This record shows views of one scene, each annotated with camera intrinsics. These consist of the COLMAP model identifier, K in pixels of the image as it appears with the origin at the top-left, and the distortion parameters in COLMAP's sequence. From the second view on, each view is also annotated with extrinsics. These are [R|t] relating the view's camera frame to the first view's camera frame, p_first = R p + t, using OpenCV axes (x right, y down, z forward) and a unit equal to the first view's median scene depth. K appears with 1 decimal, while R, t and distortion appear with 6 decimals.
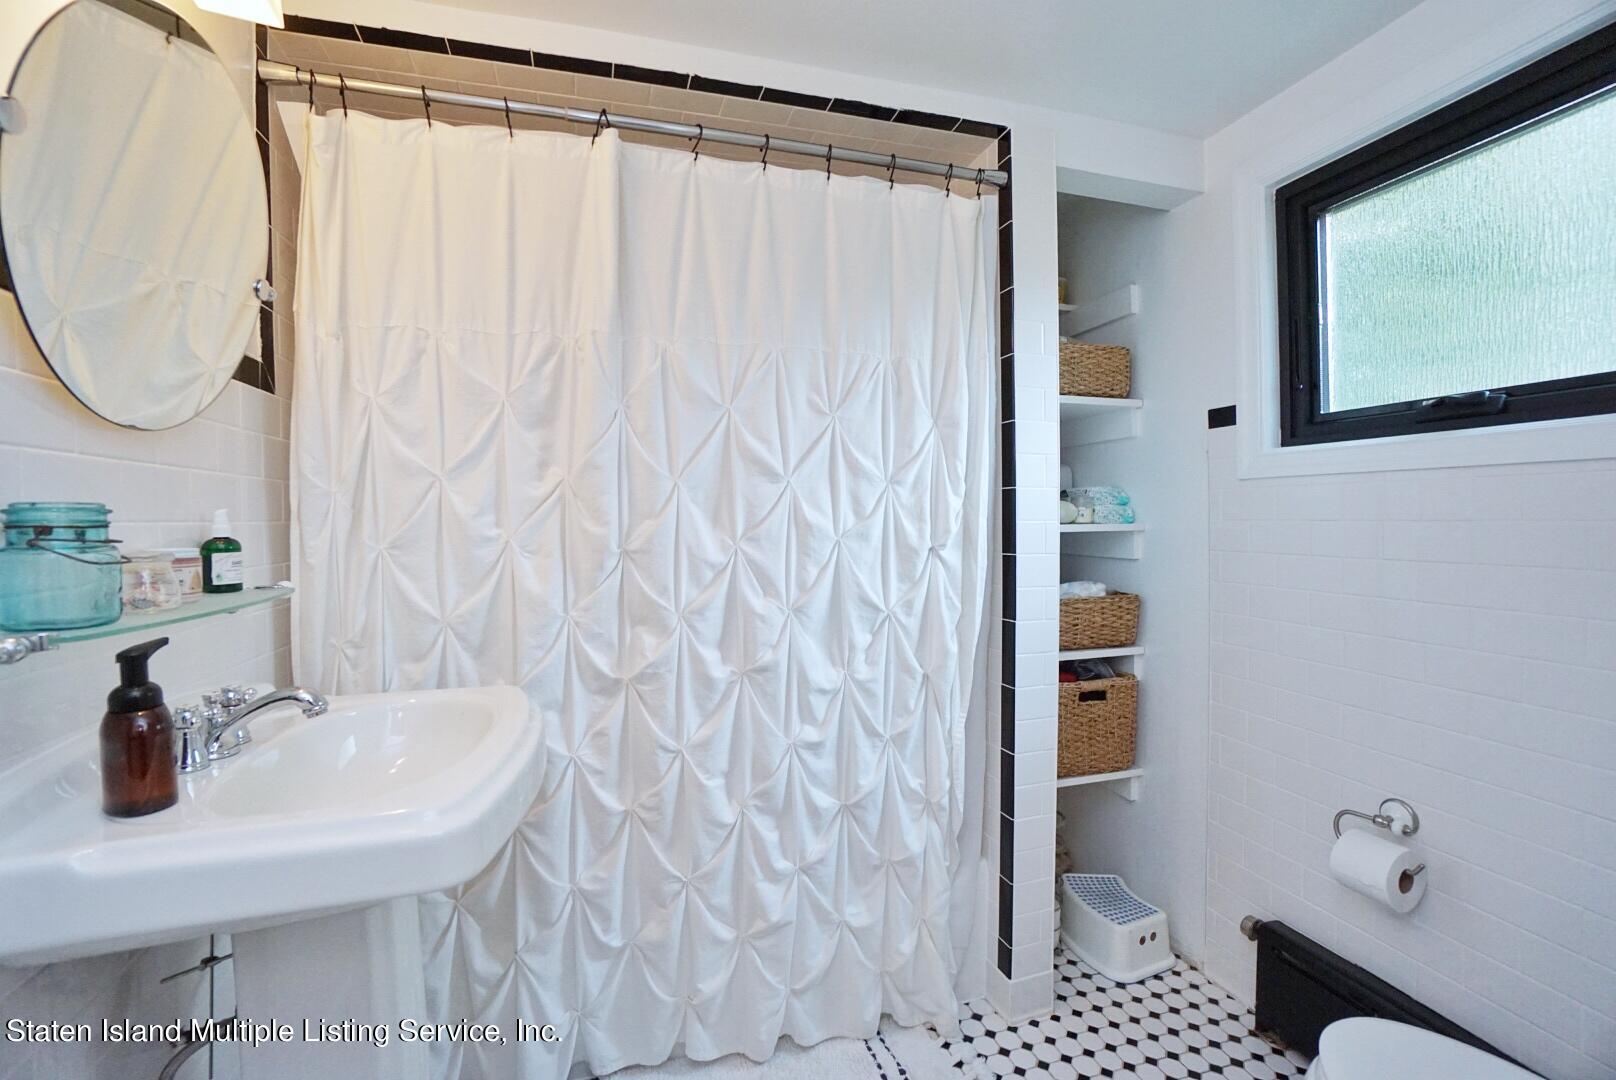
lens RADIAL K [[707.0, 0, 810.0], [0, 707.0, 536.3], [0, 0, 1]] dist [-0.028019, 0.000145]
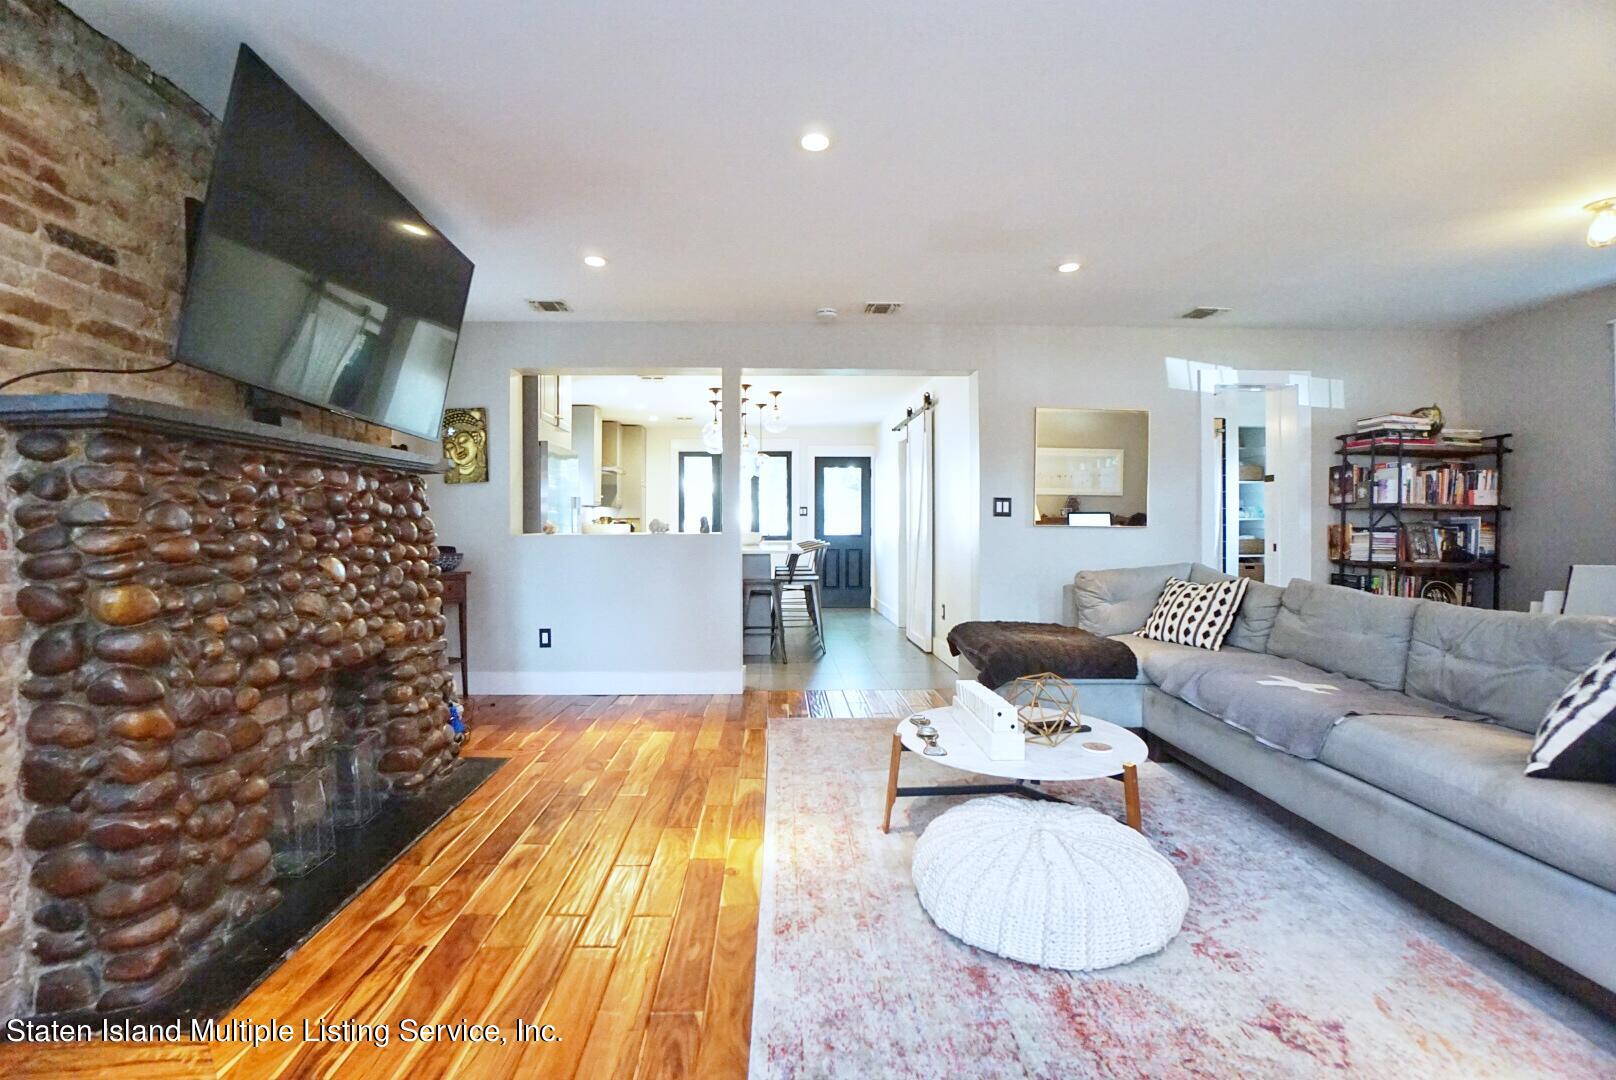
lens RADIAL K [[707.0, 0, 803.2], [0, 707.0, 536.4], [0, 0, 1]] dist [-0.028019, 0.000145]
pose [[0.977626, -0.005404, -0.210281, -1.002715], [0.006833, 0.999958, 0.006071, 0.036713], [0.210239, -0.007372, 0.977622, -2.770447]]
